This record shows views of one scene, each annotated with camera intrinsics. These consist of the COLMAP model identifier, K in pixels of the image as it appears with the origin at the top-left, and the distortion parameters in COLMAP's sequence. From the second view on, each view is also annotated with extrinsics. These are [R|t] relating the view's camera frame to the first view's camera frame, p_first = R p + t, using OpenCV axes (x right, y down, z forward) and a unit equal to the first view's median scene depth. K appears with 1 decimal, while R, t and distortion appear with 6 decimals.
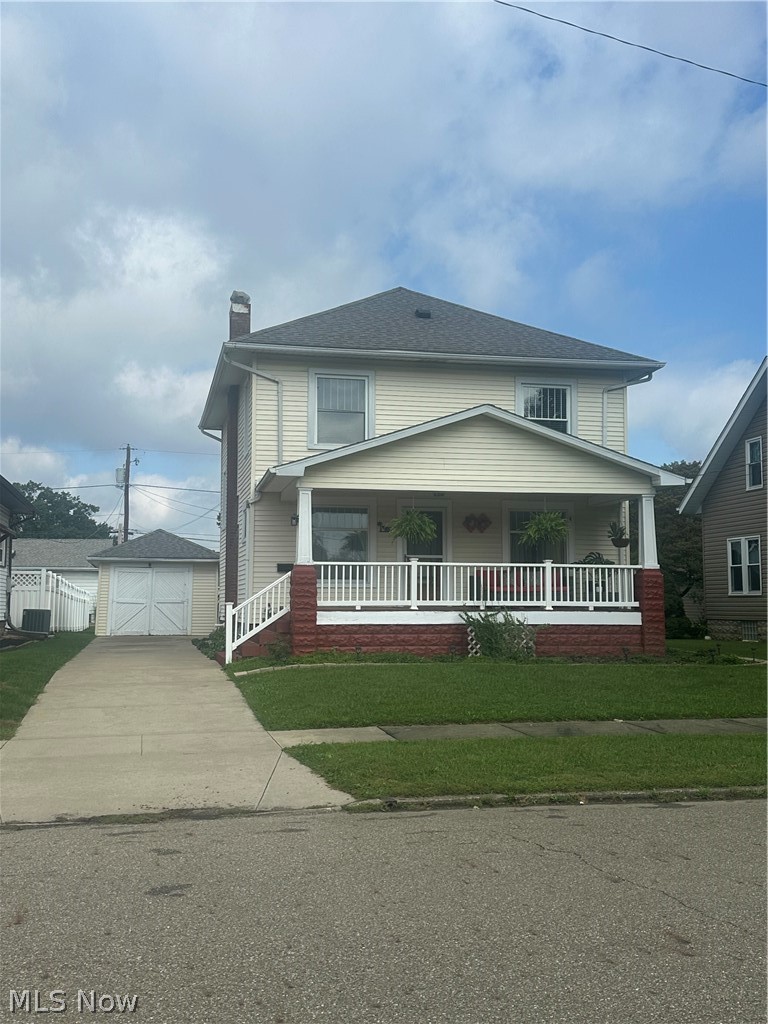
lens RADIAL K [[1047.6, 0, 383.5], [0, 1047.6, 510.4], [0, 0, 1]] dist [0.105877, 0.000000]
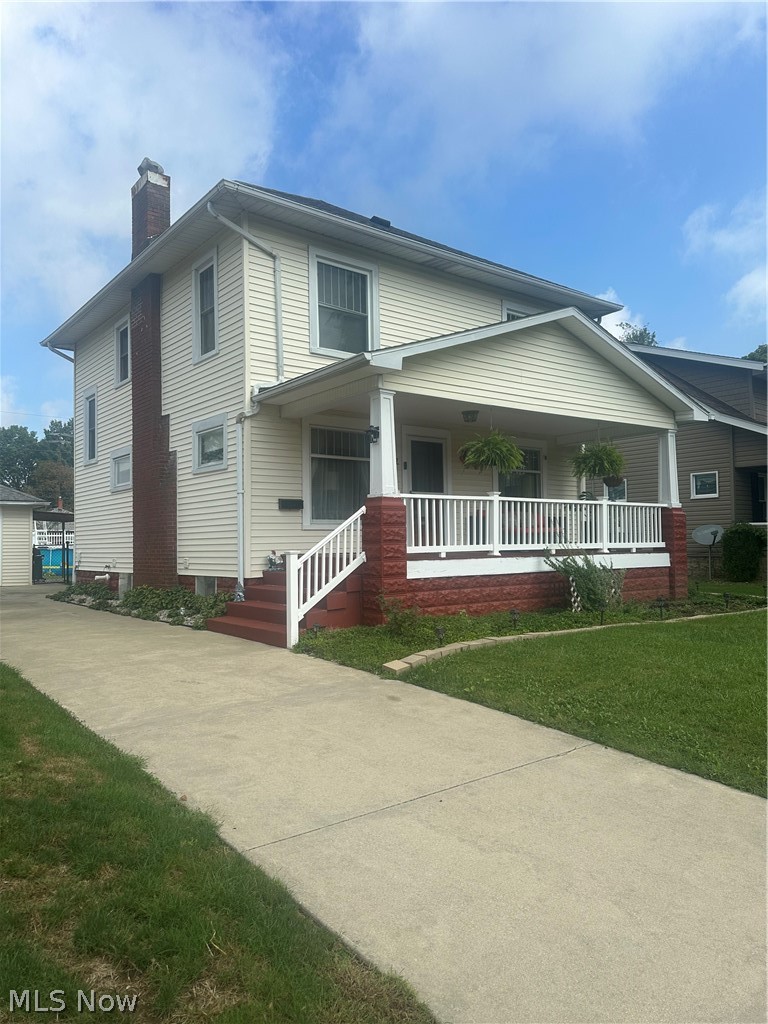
lens RADIAL K [[741.6, 0, 386.0], [0, 741.6, 534.0], [0, 0, 1]] dist [-0.000881, 0.002932]
pose [[0.898333, -0.009048, 0.439221, -0.288845], [-0.019991, 0.997910, 0.061443, 0.044410], [-0.438859, -0.063976, 0.896275, 0.524477]]
